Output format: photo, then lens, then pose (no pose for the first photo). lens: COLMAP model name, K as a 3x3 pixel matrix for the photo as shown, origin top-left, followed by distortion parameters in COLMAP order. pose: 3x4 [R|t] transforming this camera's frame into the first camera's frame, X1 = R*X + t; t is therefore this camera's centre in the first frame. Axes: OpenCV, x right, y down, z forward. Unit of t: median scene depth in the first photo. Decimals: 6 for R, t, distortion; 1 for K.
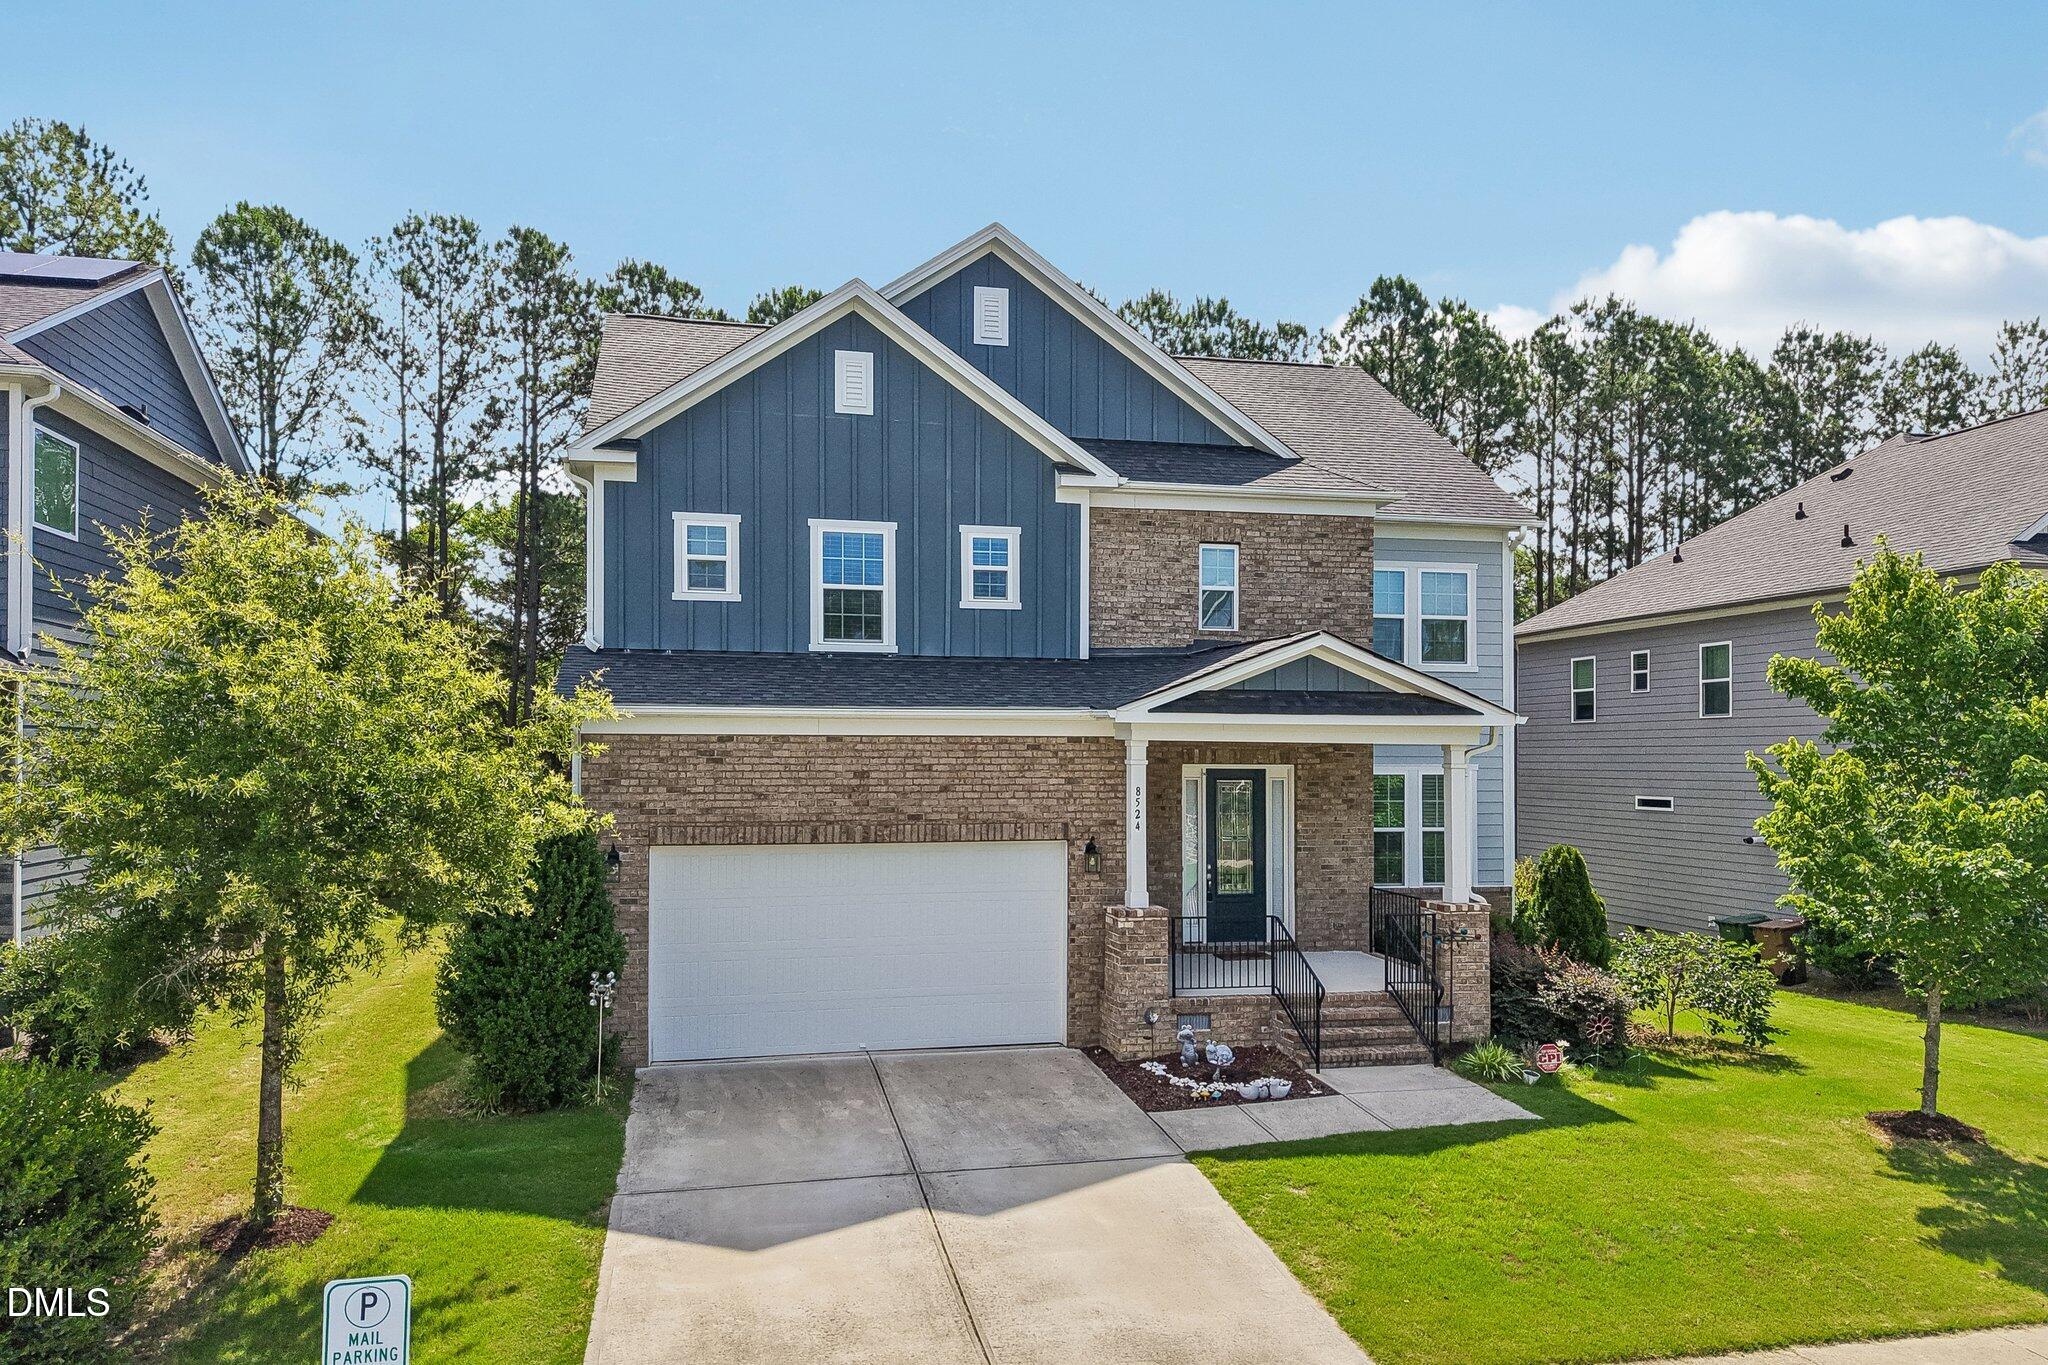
lens RADIAL K [[1407.8, 0, 1023.2], [0, 1407.8, 760.3], [0, 0, 1]] dist [0.035084, -0.054462]
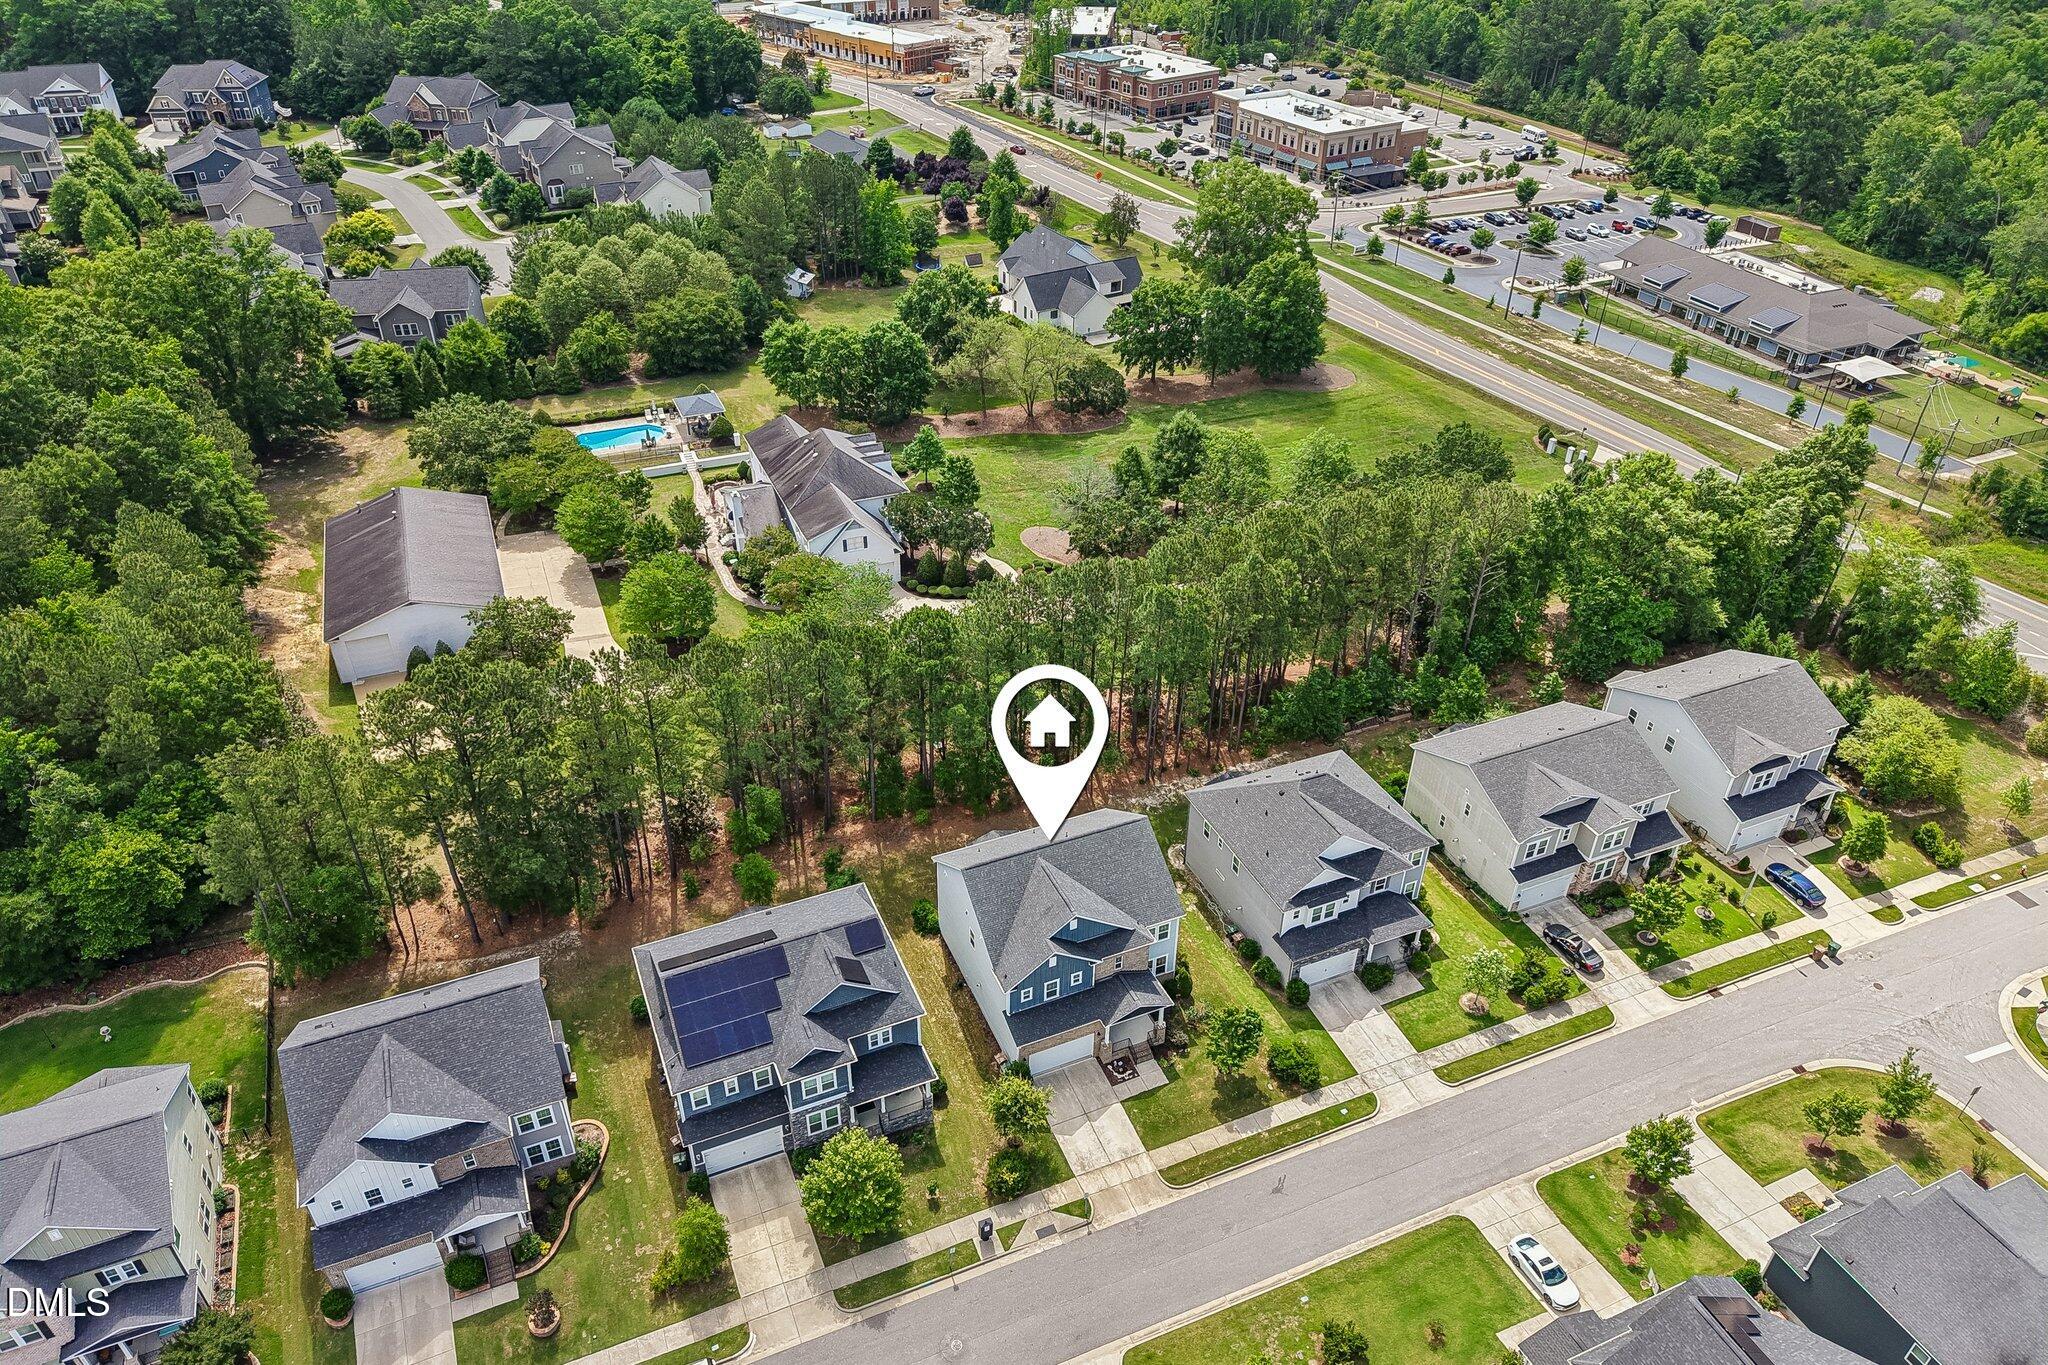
lens RADIAL K [[1370.7, 0, 1013.3], [0, 1370.7, 680.1], [0, 0, 1]] dist [0.039086, -0.049569]
pose [[0.984667, -0.097040, 0.144961, -0.956296], [-0.002630, 0.822641, 0.568555, -4.260709], [-0.174424, -0.560218, 0.809773, -2.632854]]
